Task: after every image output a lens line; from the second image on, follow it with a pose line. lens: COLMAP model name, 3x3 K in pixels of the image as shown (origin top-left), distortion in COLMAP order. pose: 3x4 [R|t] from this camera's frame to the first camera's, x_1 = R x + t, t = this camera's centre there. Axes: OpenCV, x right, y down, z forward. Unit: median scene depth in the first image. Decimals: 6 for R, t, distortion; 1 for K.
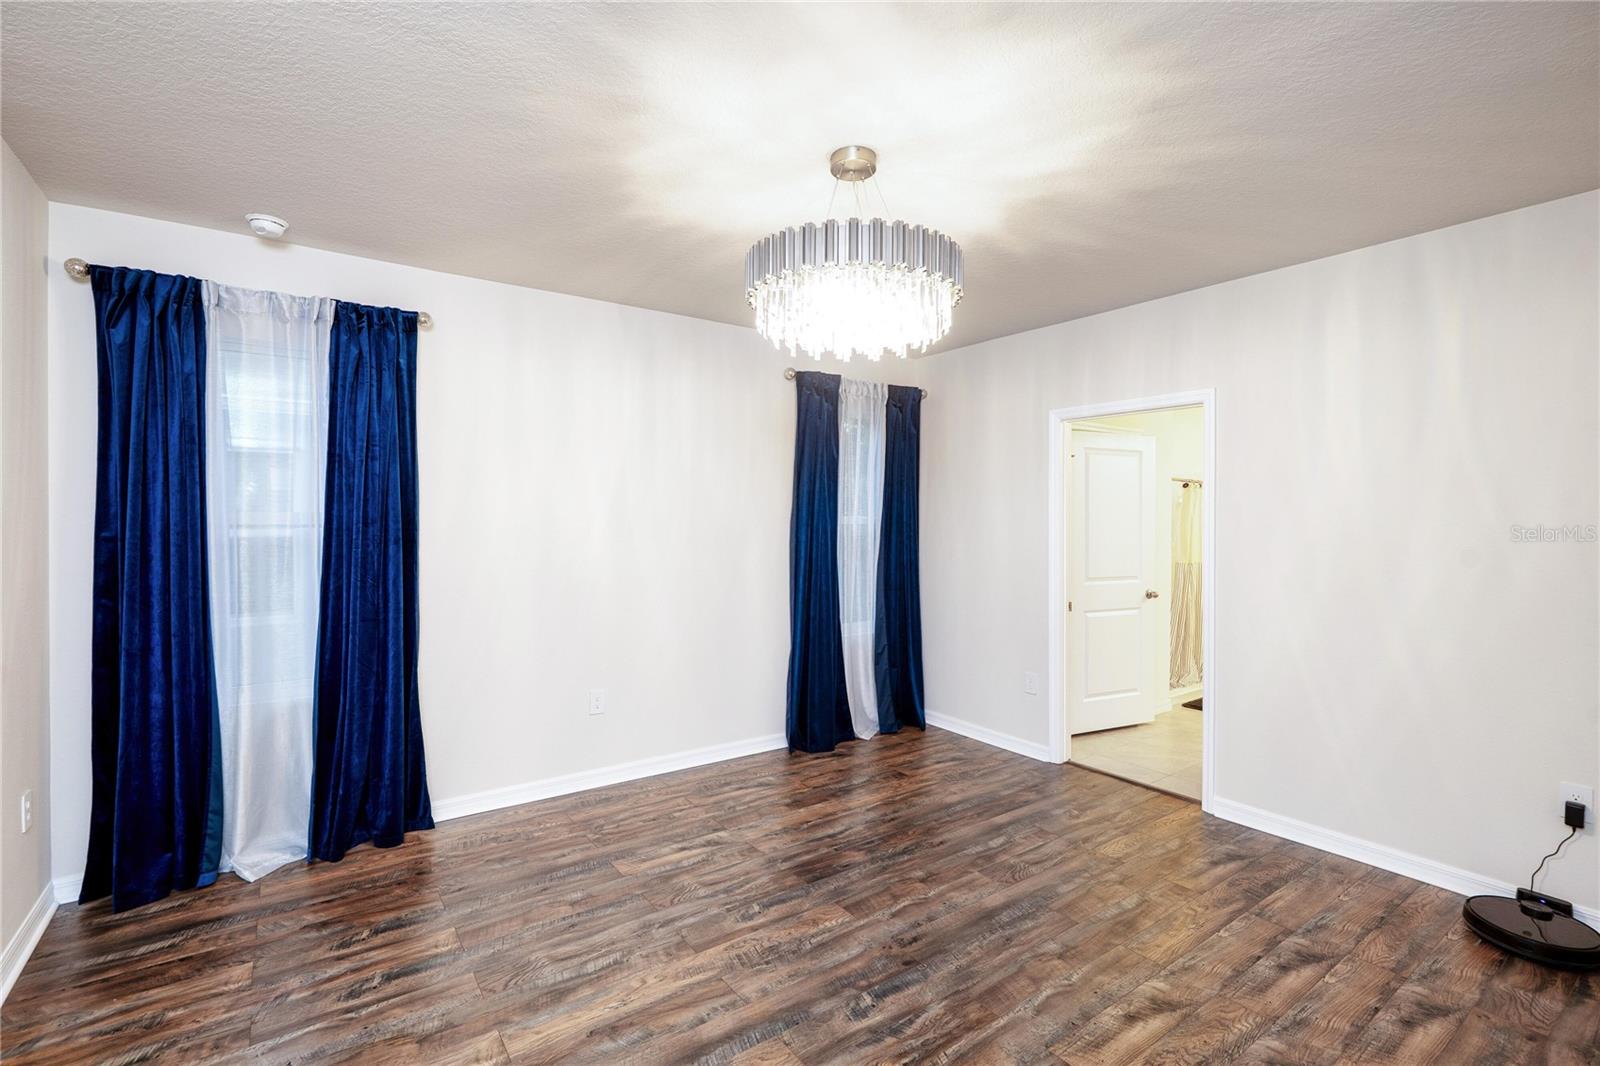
lens RADIAL K [[718.7, 0, 761.7], [0, 718.7, 516.7], [0, 0, 1]] dist [-0.000083, 0.000538]
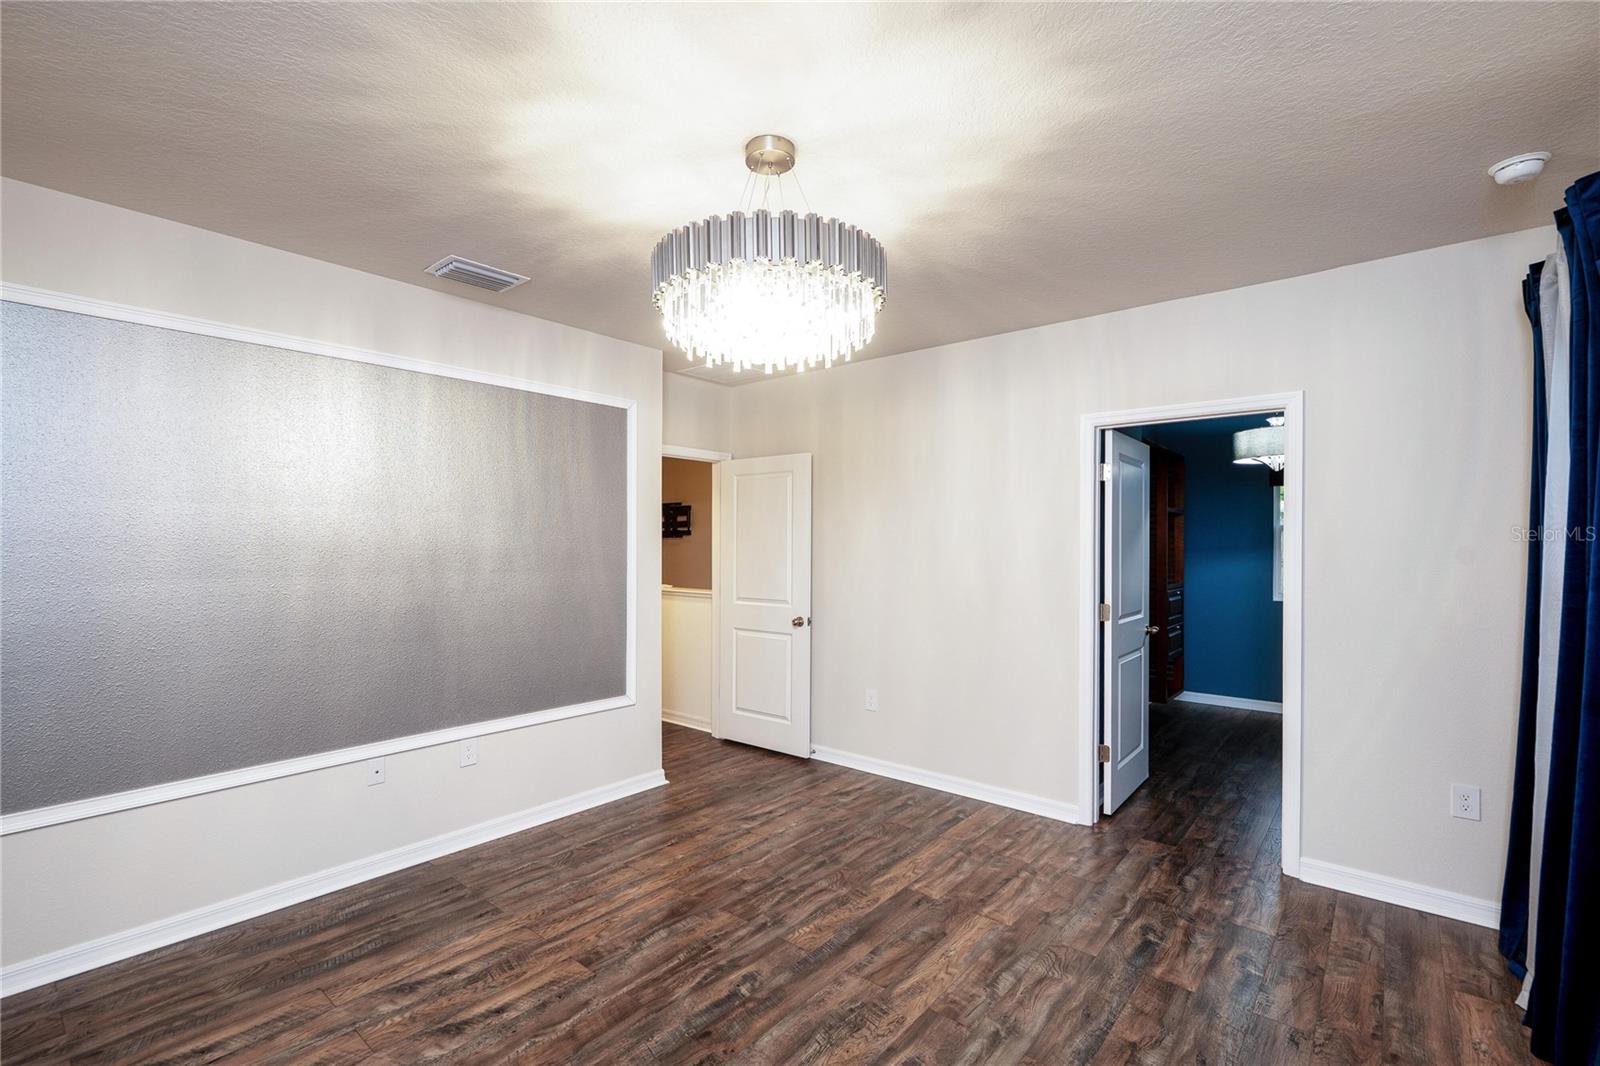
lens RADIAL K [[718.7, 0, 795.2], [0, 718.7, 548.0], [0, 0, 1]] dist [-0.000083, 0.000538]
pose [[-0.955683, -0.007818, -0.294294, 0.391674], [-0.005266, 0.999941, -0.009462, 0.018947], [0.294351, -0.007493, -0.955668, 2.033427]]
